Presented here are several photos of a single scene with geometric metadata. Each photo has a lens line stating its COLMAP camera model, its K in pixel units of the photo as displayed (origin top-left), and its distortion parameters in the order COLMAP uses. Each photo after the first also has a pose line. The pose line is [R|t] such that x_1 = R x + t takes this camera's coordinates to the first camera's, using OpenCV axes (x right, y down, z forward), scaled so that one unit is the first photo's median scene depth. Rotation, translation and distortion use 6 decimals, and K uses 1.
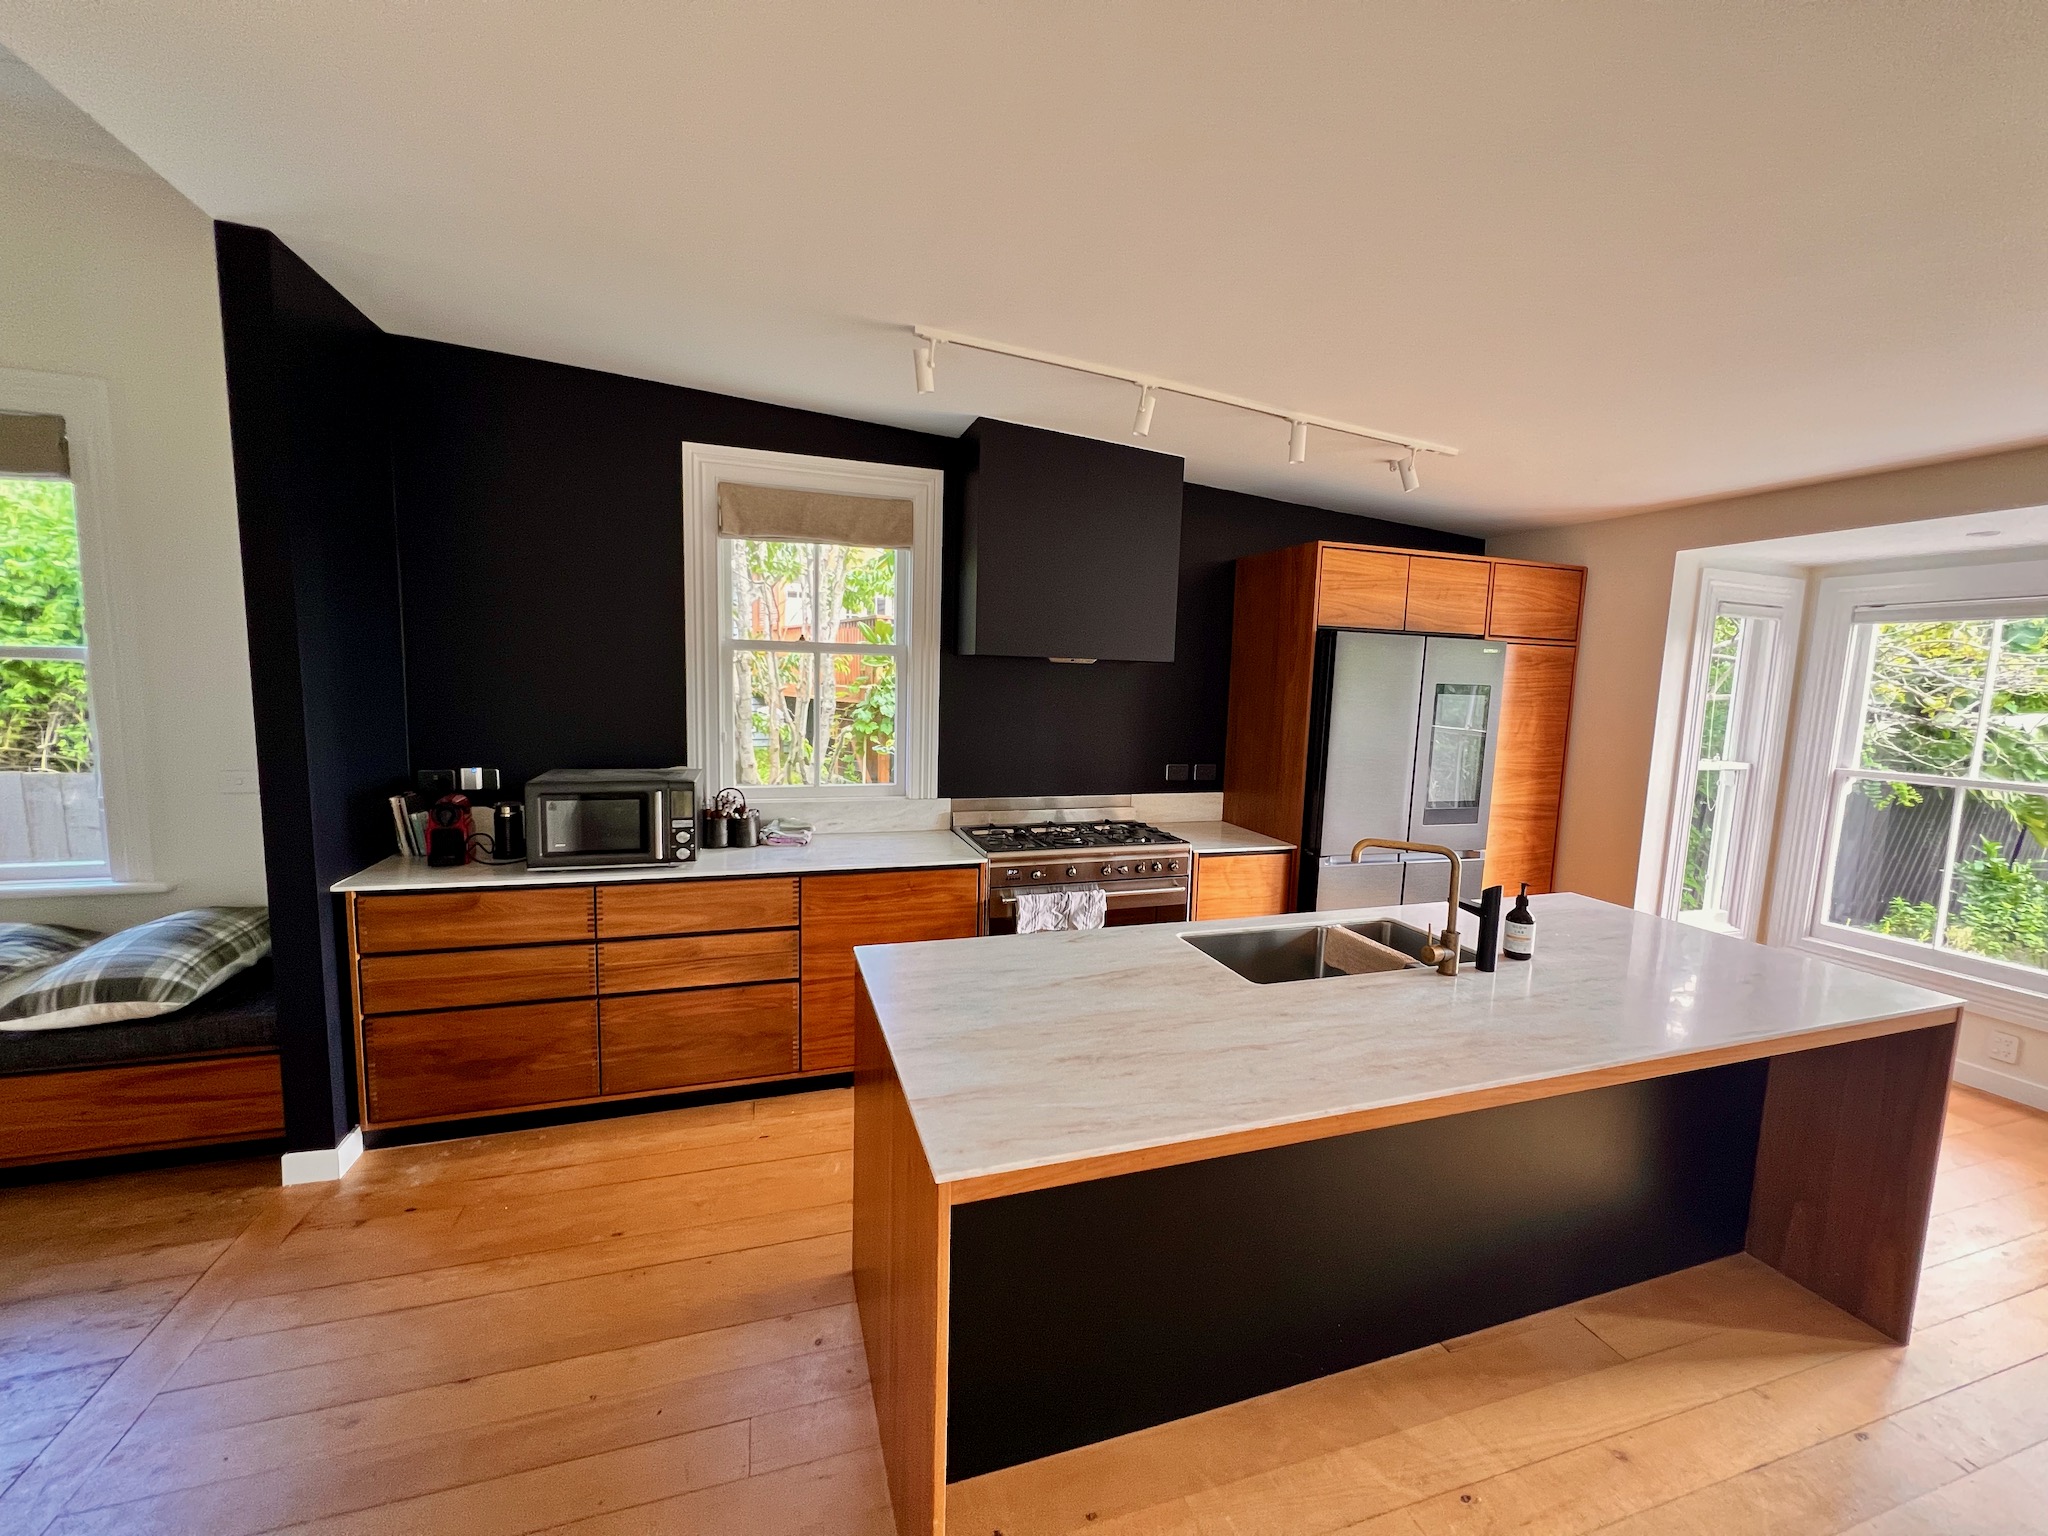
lens RADIAL K [[815.8, 0, 1021.4], [0, 815.8, 770.8], [0, 0, 1]] dist [-0.000746, -0.000163]
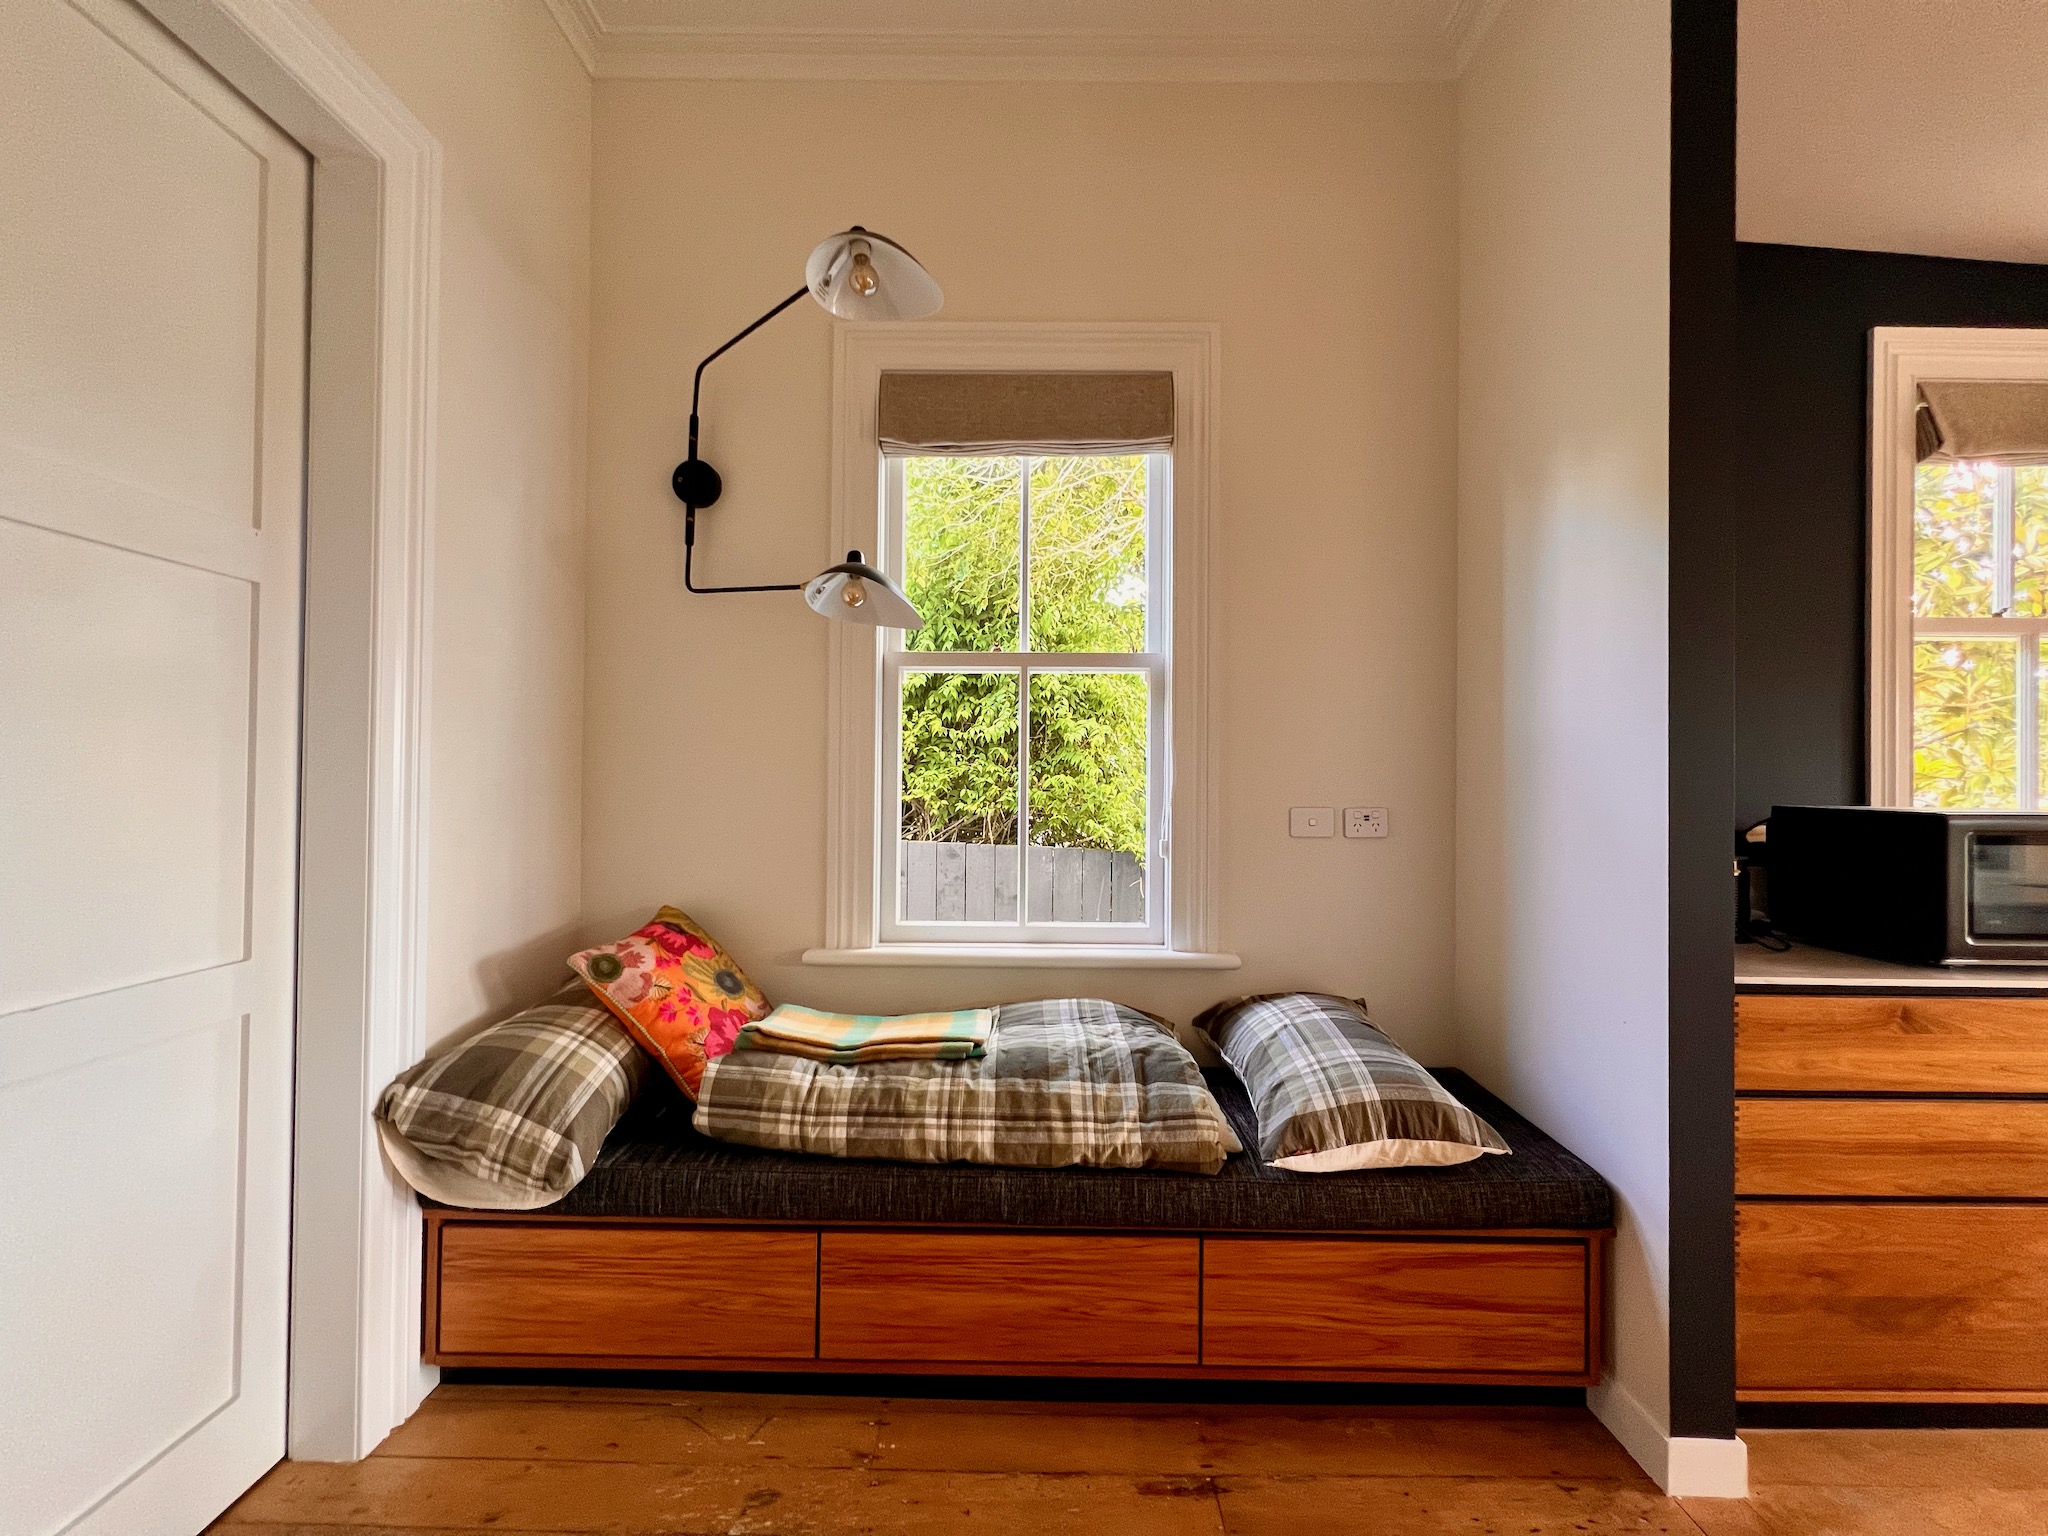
lens RADIAL K [[815.8, 0, 1022.8], [0, 815.8, 769.1], [0, 0, 1]] dist [-0.000746, -0.000163]
pose [[0.948618, -0.023977, -0.315514, -1.071473], [-0.017012, 0.991818, -0.126521, 0.070958], [0.315966, 0.125388, 0.940449, 0.226815]]
